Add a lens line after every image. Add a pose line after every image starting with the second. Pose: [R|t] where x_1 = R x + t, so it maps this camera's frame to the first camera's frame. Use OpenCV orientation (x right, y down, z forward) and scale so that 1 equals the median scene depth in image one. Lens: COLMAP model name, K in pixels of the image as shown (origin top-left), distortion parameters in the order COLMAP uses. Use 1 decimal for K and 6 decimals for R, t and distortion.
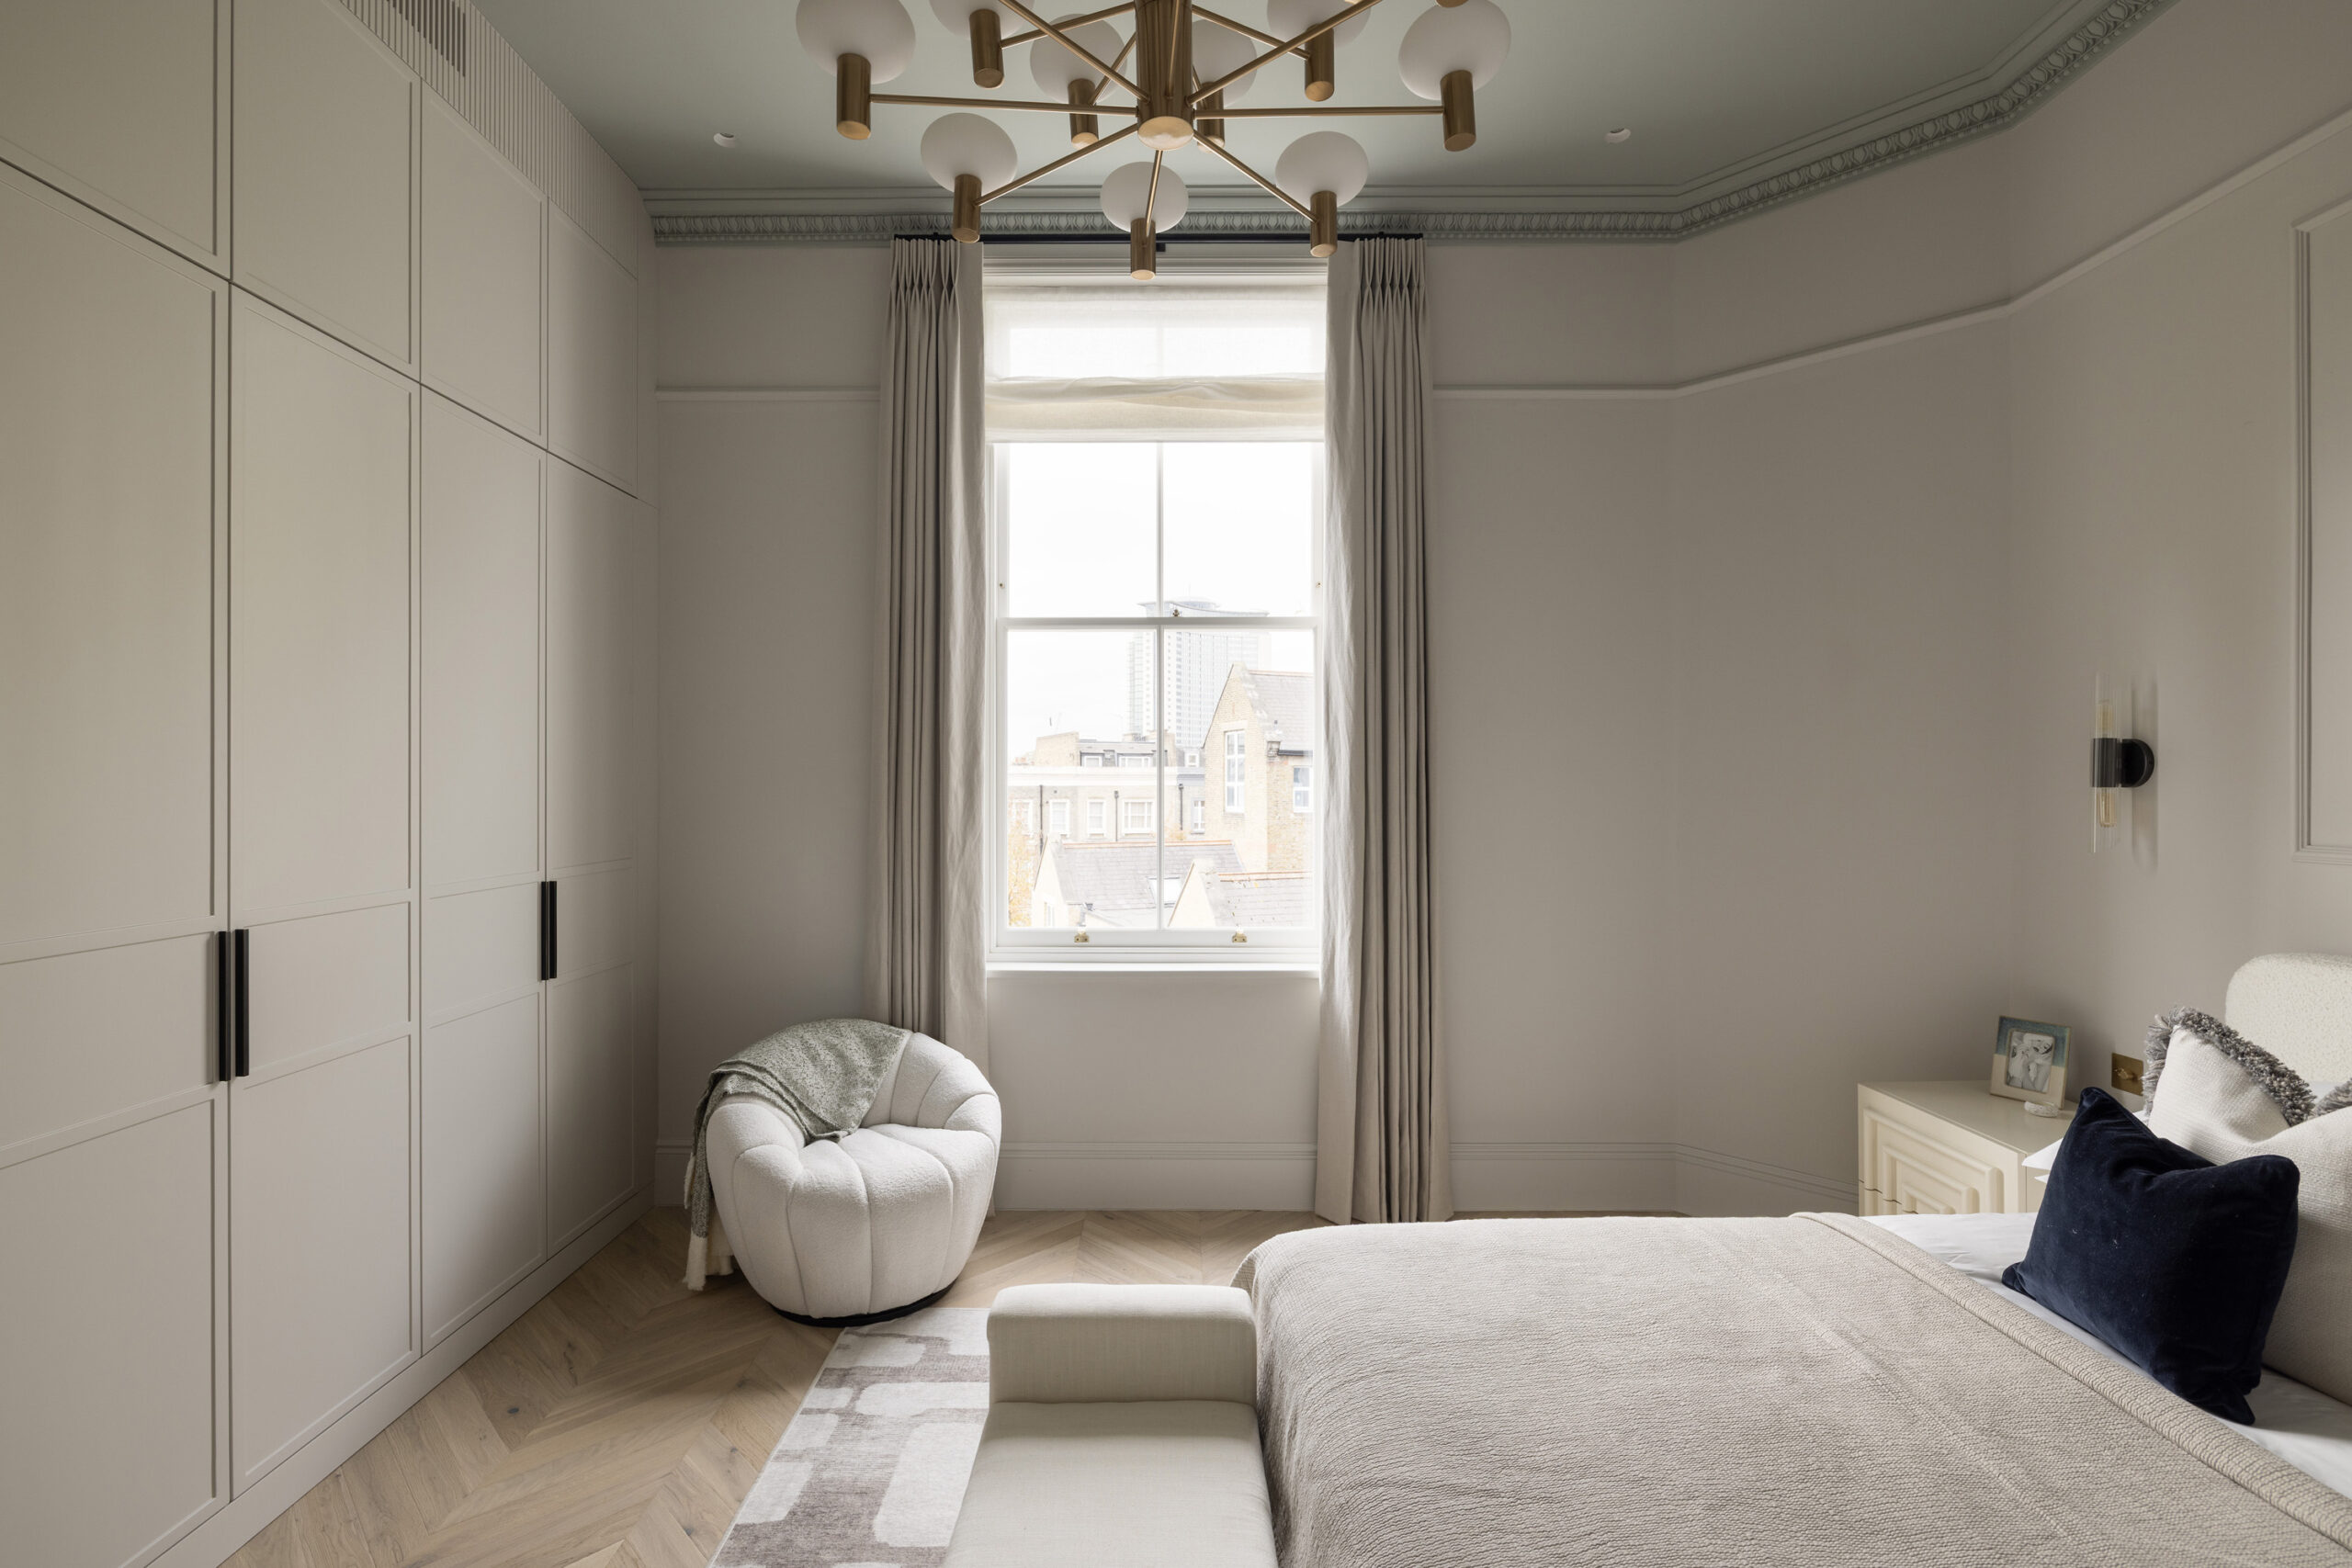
lens RADIAL K [[1083.5, 0, 1174.8], [0, 1083.5, 780.8], [0, 0, 1]] dist [-0.000004, -0.000001]
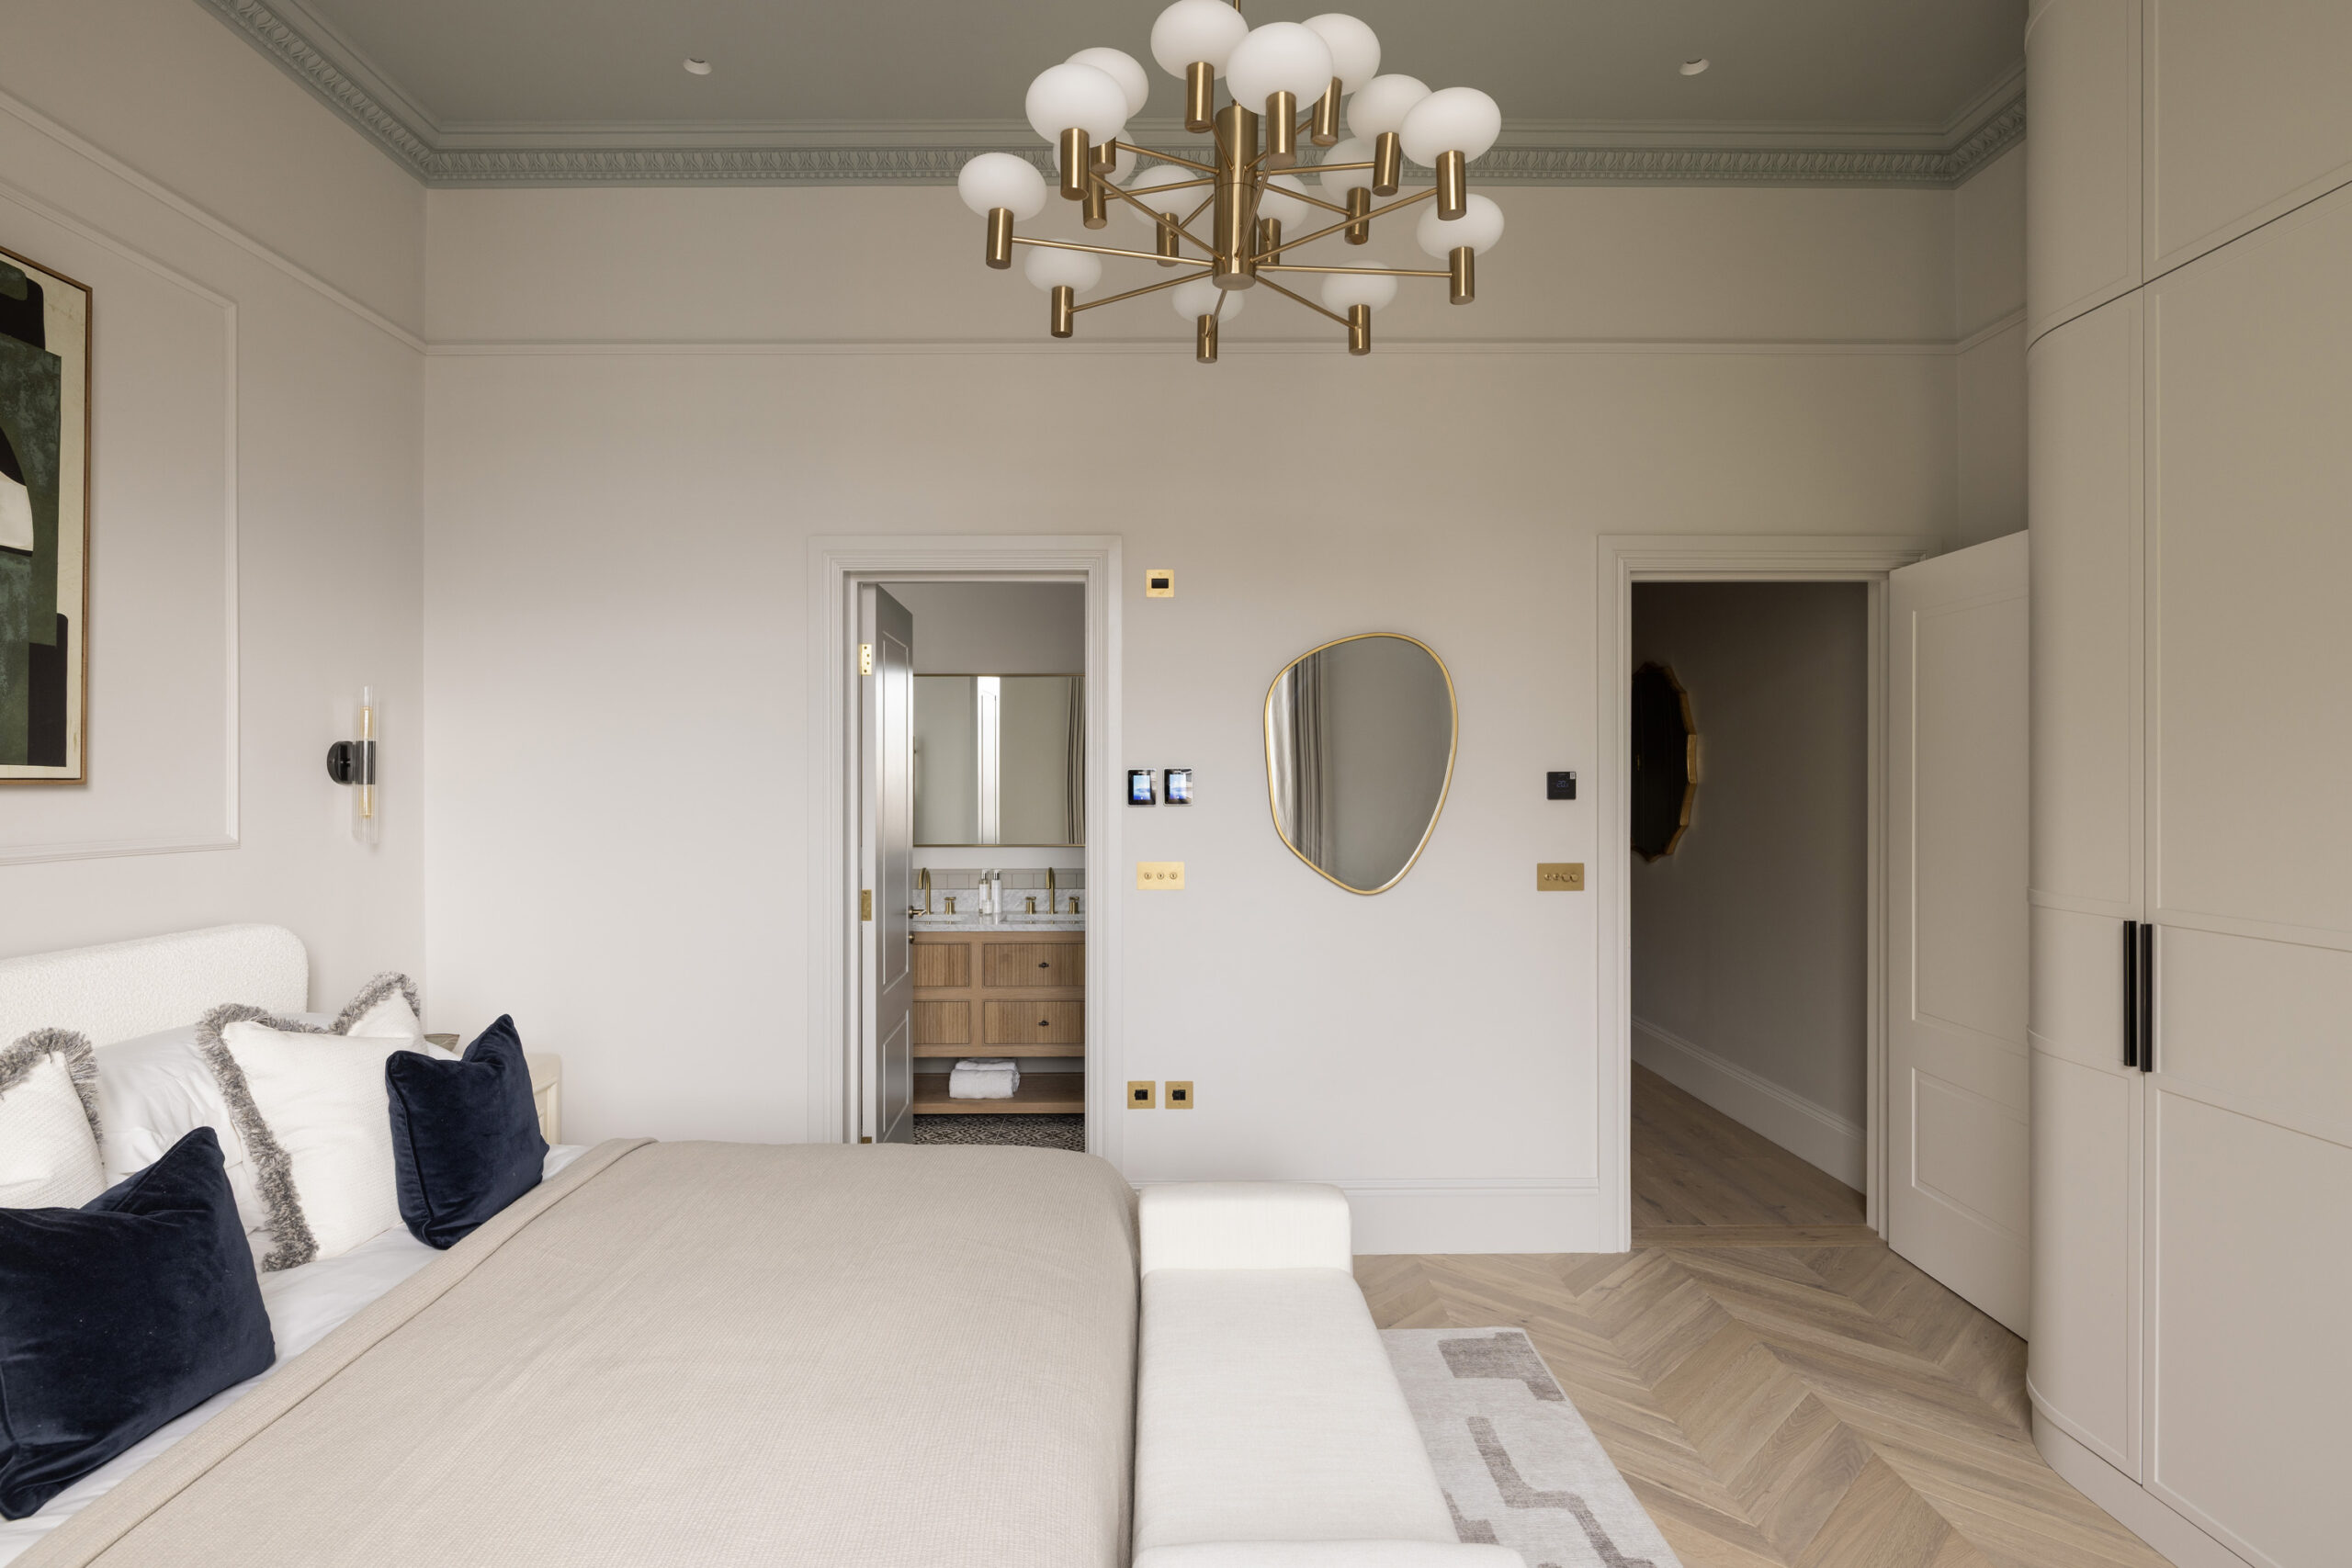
lens RADIAL K [[1219.9, 0, 1174.1], [0, 1219.9, 778.4], [0, 0, 1]] dist [0.000001, 0.000000]
pose [[-0.999862, 0.004807, -0.015927, 0.039980], [0.004818, 0.999988, -0.000613, 0.001592], [0.015924, -0.000690, -0.999873, 2.094316]]
